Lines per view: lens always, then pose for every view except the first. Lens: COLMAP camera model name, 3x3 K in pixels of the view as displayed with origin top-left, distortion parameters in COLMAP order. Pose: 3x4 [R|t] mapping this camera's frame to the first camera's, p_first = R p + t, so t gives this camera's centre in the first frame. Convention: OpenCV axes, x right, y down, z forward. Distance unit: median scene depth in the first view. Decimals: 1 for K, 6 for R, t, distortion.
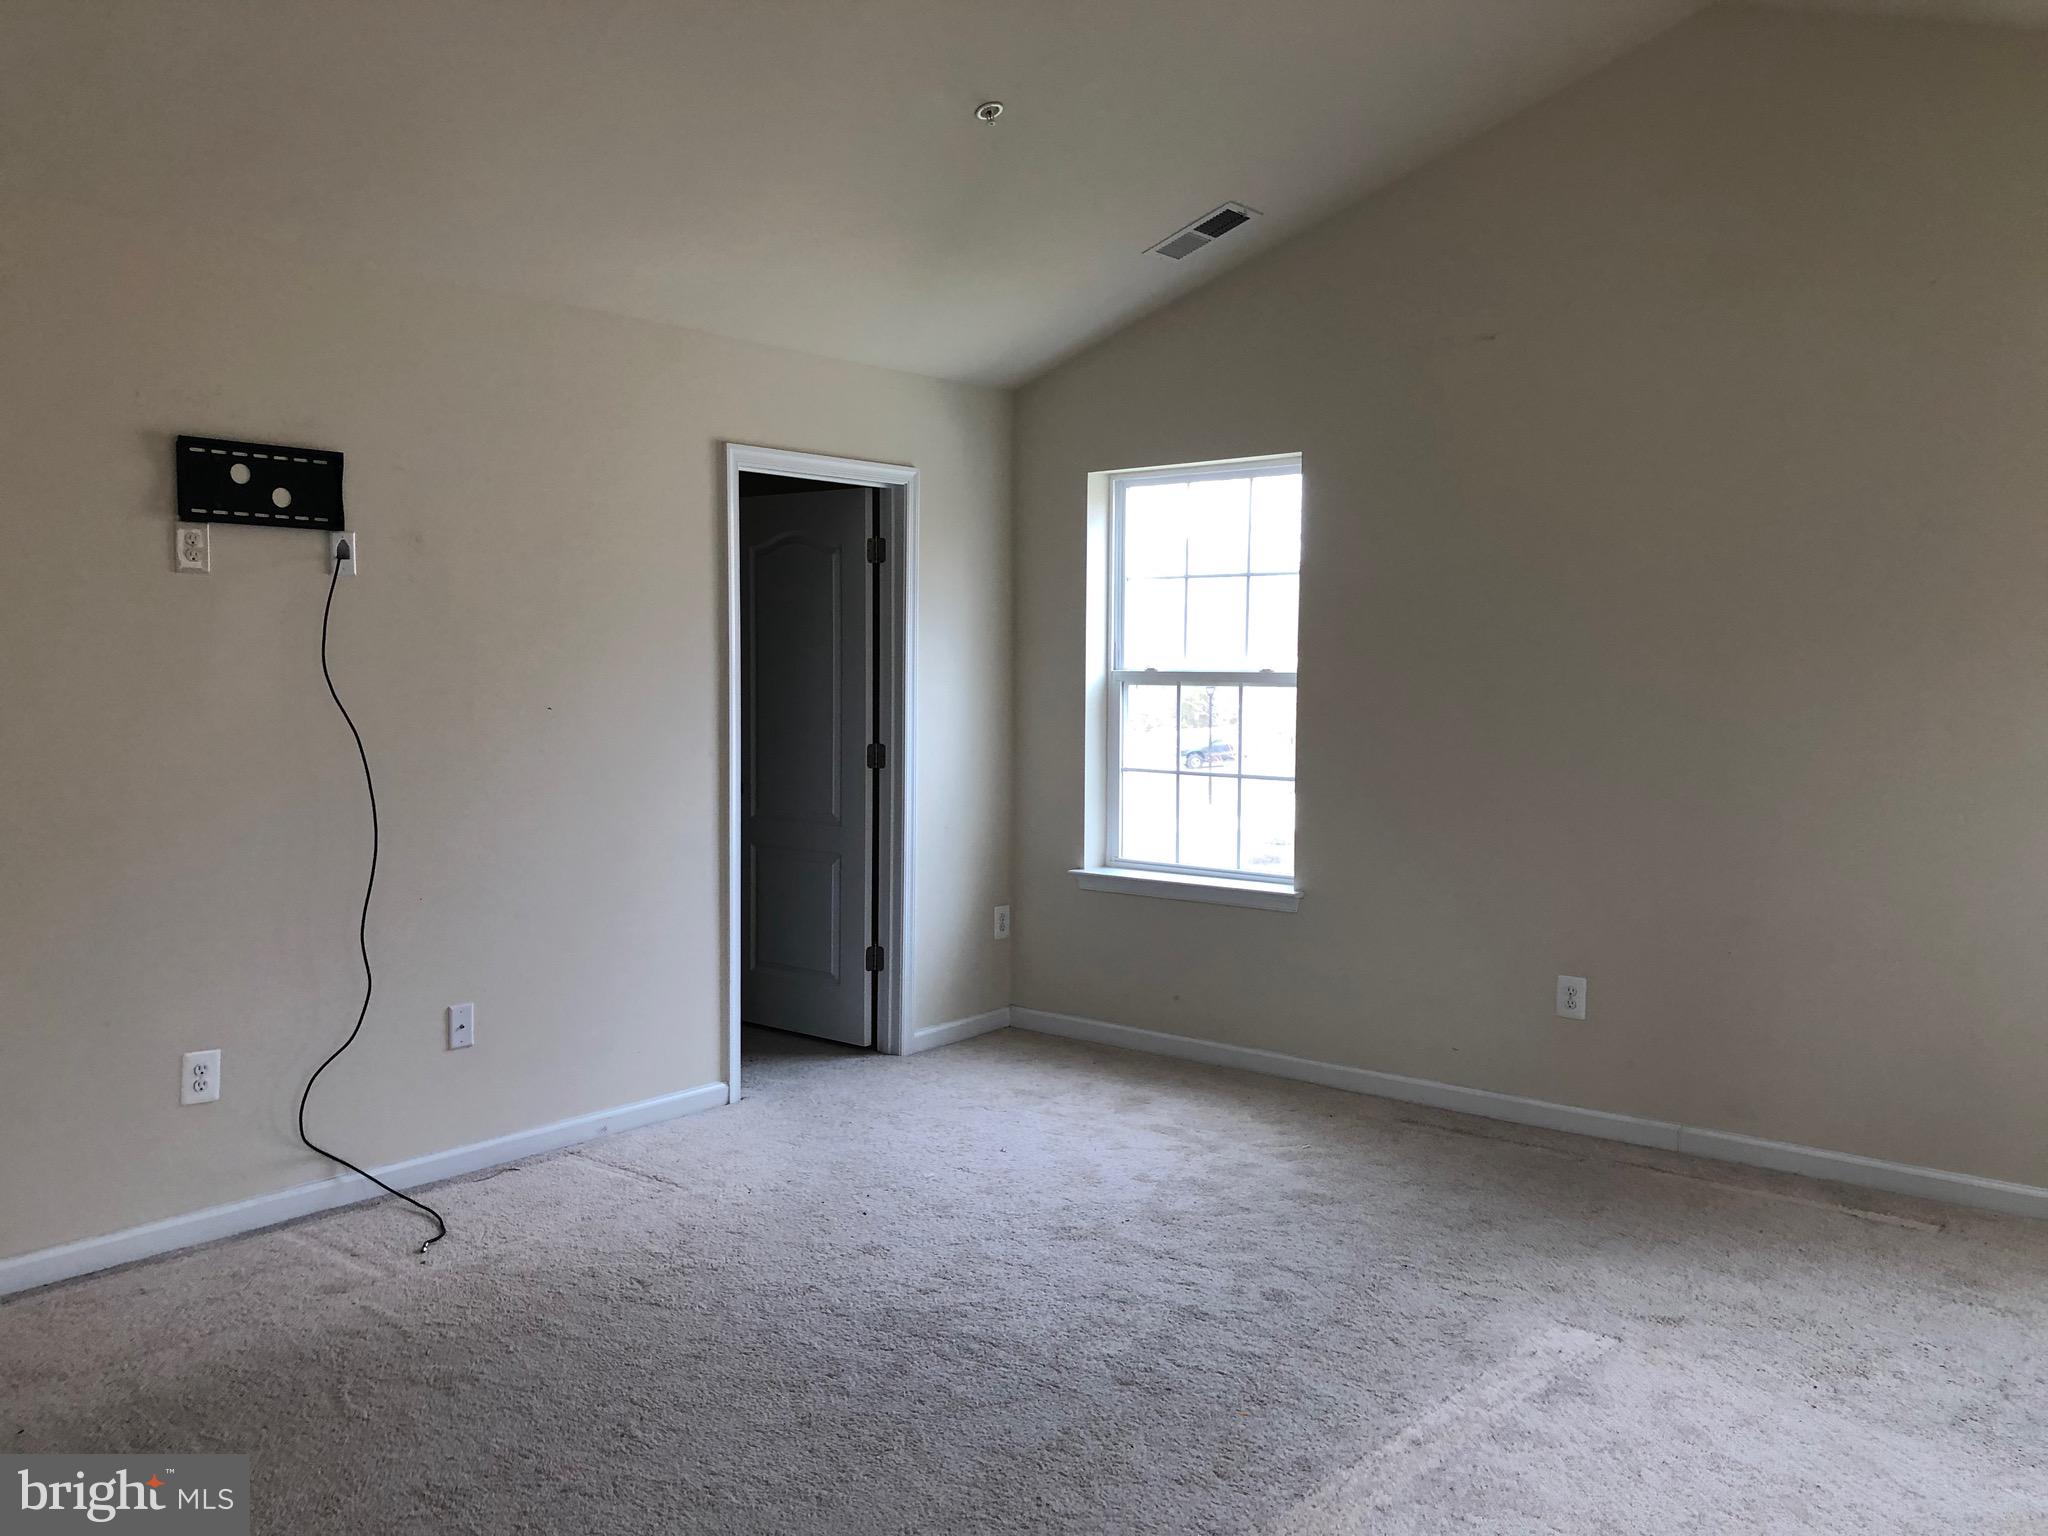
lens RADIAL K [[1687.4, 0, 1024.0], [0, 1687.4, 768.0], [0, 0, 1]] dist [0.026874, -0.042190]
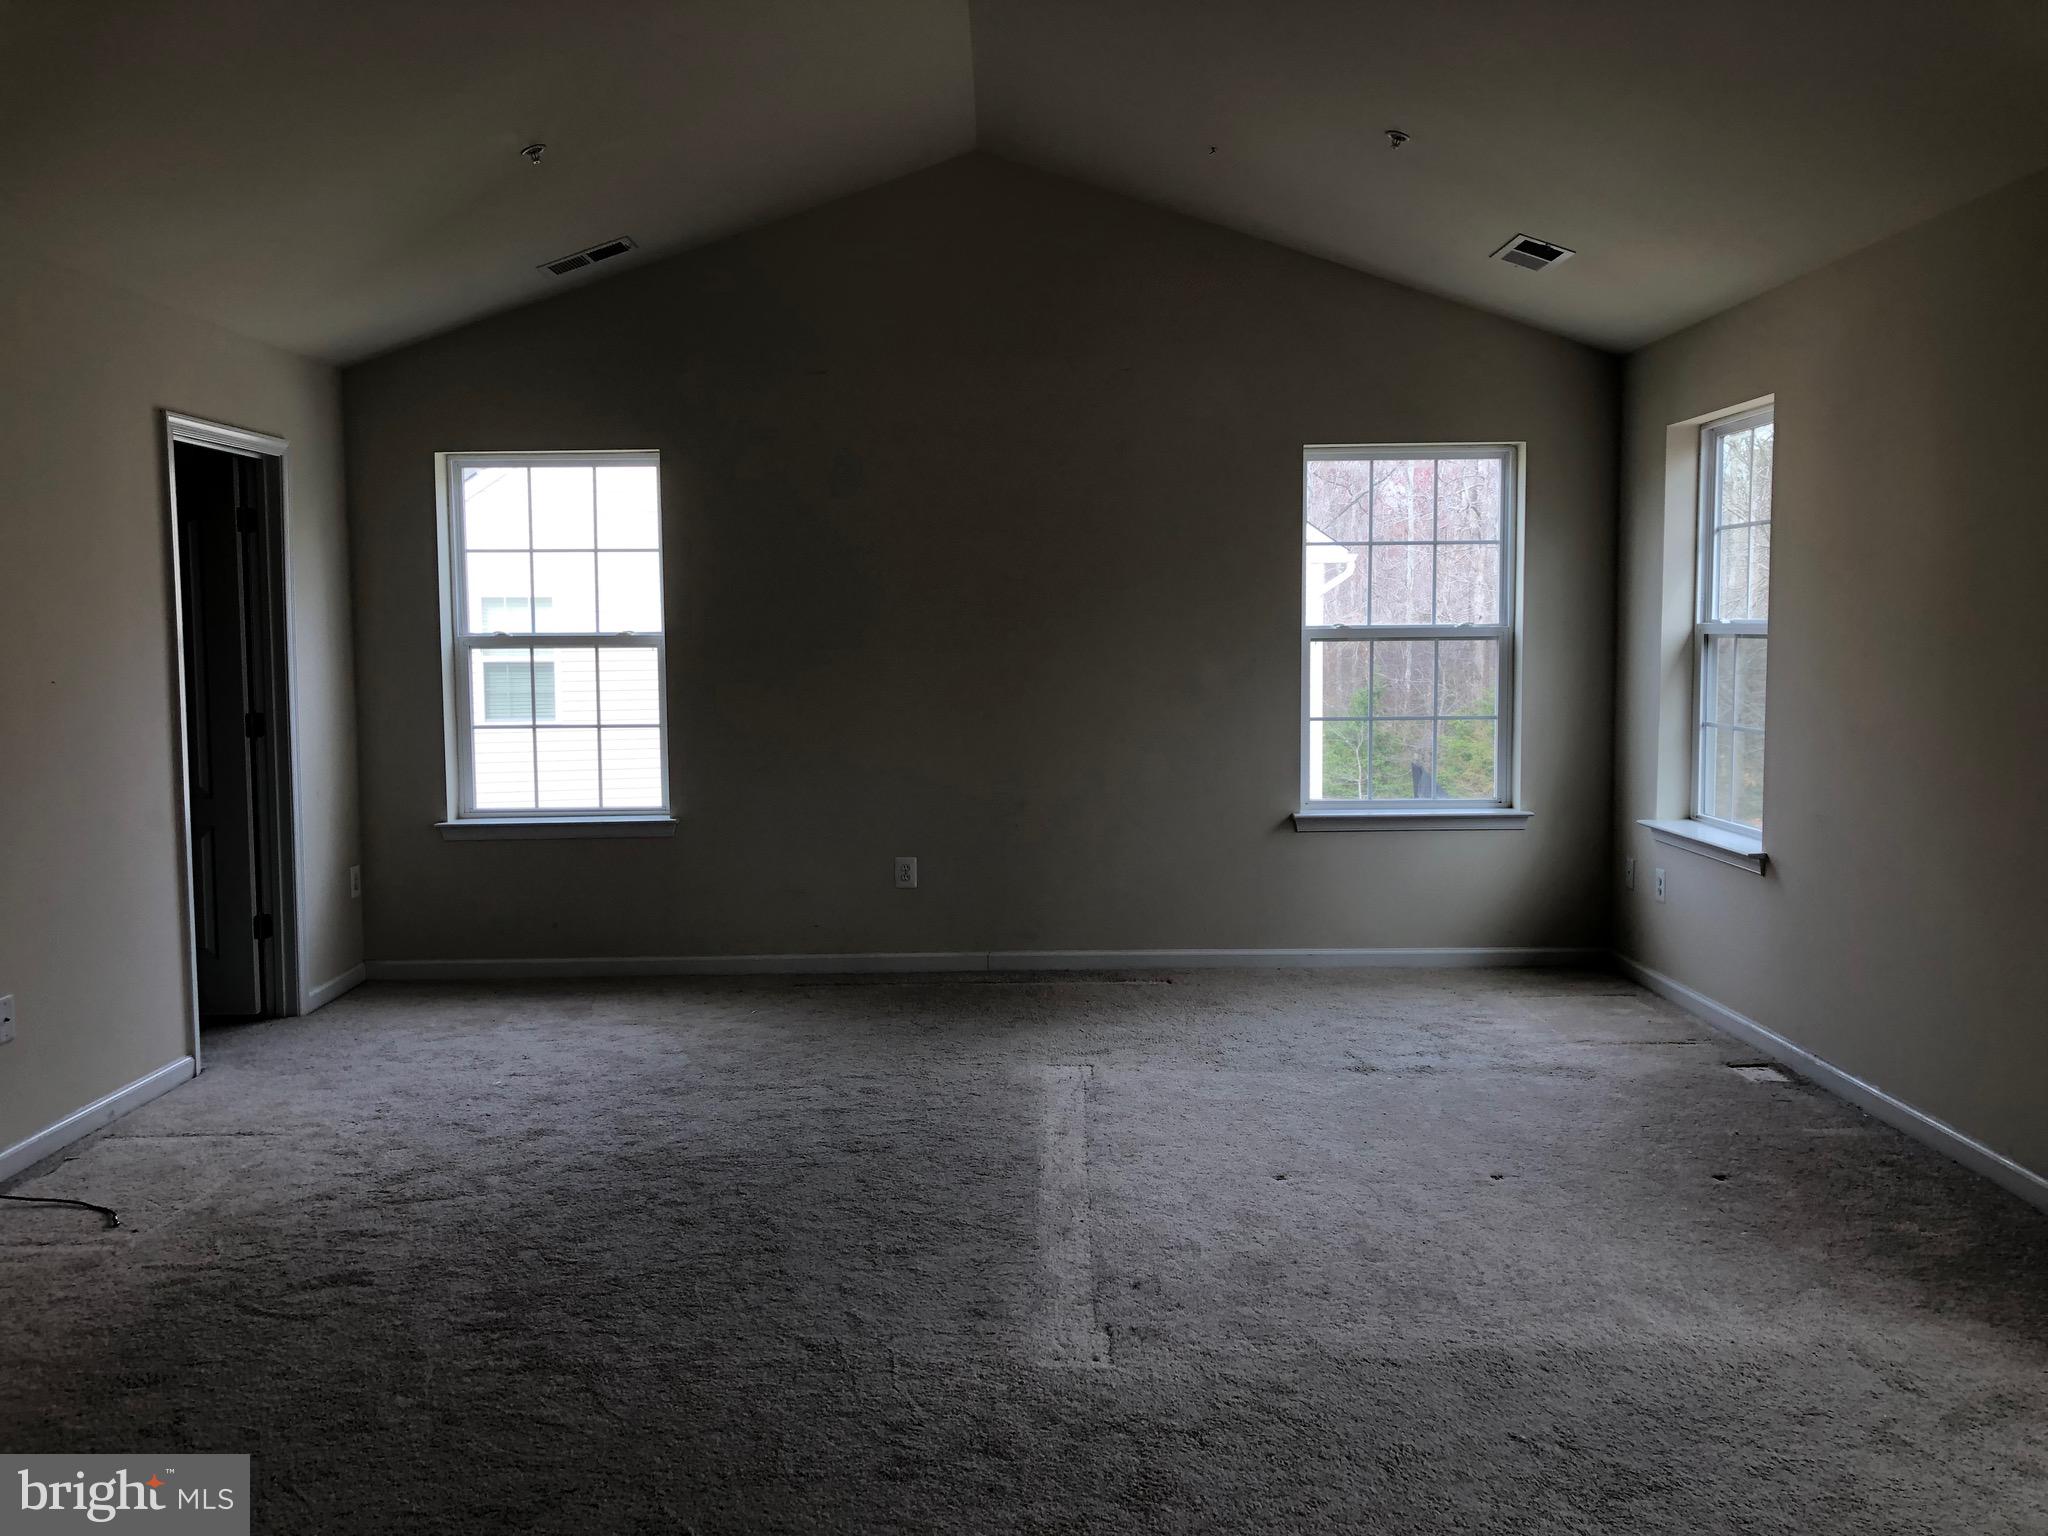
lens RADIAL K [[1687.4, 0, 1024.0], [0, 1687.4, 768.0], [0, 0, 1]] dist [0.026874, -0.042190]
pose [[0.761926, -0.066179, 0.644274, -0.433669], [0.058905, 0.997724, 0.032823, 0.014181], [-0.644979, 0.012942, 0.764090, -0.075339]]
